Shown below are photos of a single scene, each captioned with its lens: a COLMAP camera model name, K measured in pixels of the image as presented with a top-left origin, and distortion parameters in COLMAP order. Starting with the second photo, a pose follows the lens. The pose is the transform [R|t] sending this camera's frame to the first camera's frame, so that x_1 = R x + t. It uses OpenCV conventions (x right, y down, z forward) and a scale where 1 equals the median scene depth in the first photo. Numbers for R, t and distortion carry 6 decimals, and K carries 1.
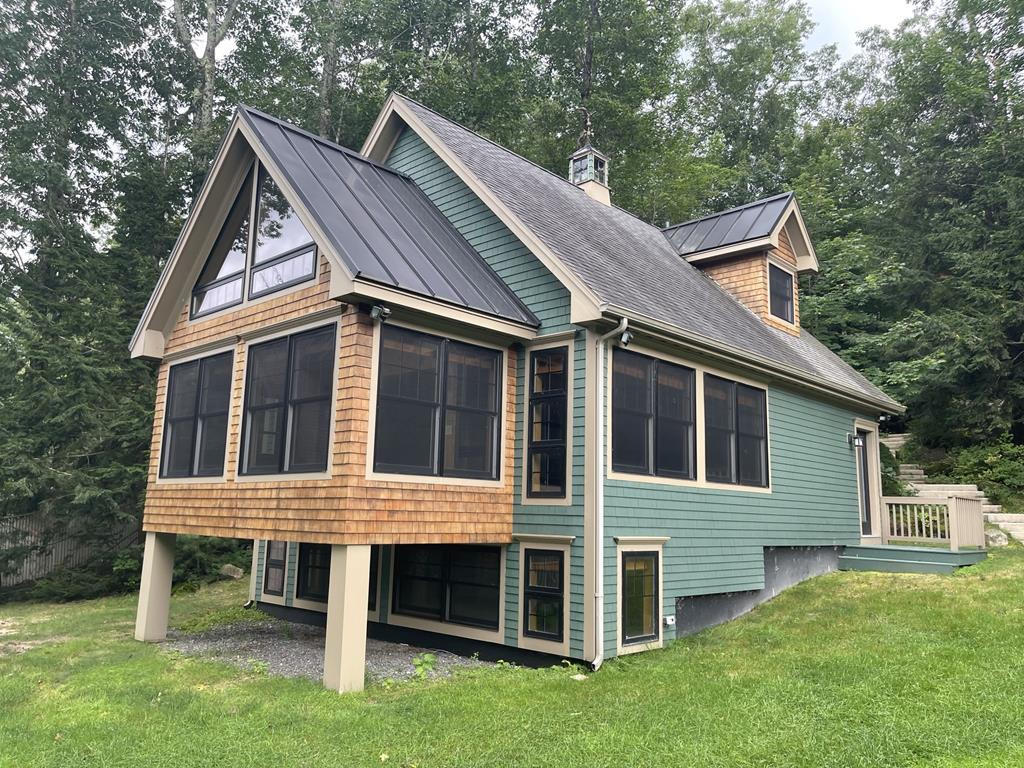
lens RADIAL K [[772.8, 0, 511.9], [0, 772.8, 382.8], [0, 0, 1]] dist [0.079675, -0.103244]
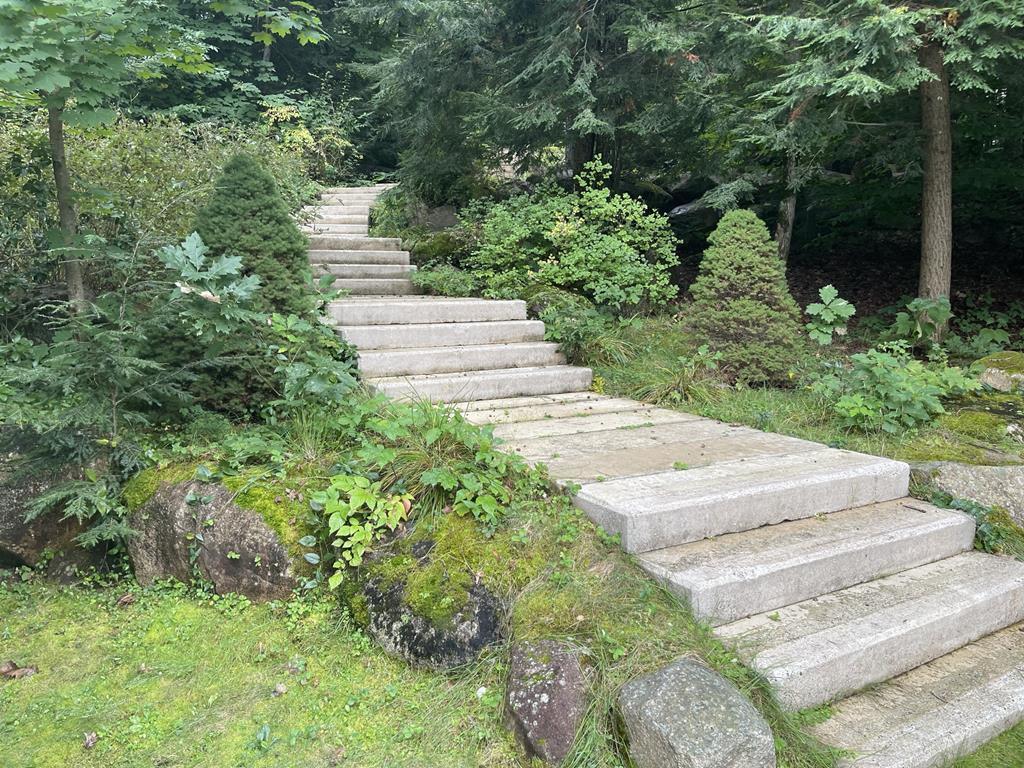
lens RADIAL K [[772.8, 0, 510.9], [0, 772.8, 383.9], [0, 0, 1]] dist [0.079675, -0.103244]
pose [[0.840448, -0.087426, 0.534793, 0.381577], [-0.074525, 0.958874, 0.273872, 0.067624], [-0.536743, -0.270031, 0.799369, 0.688892]]
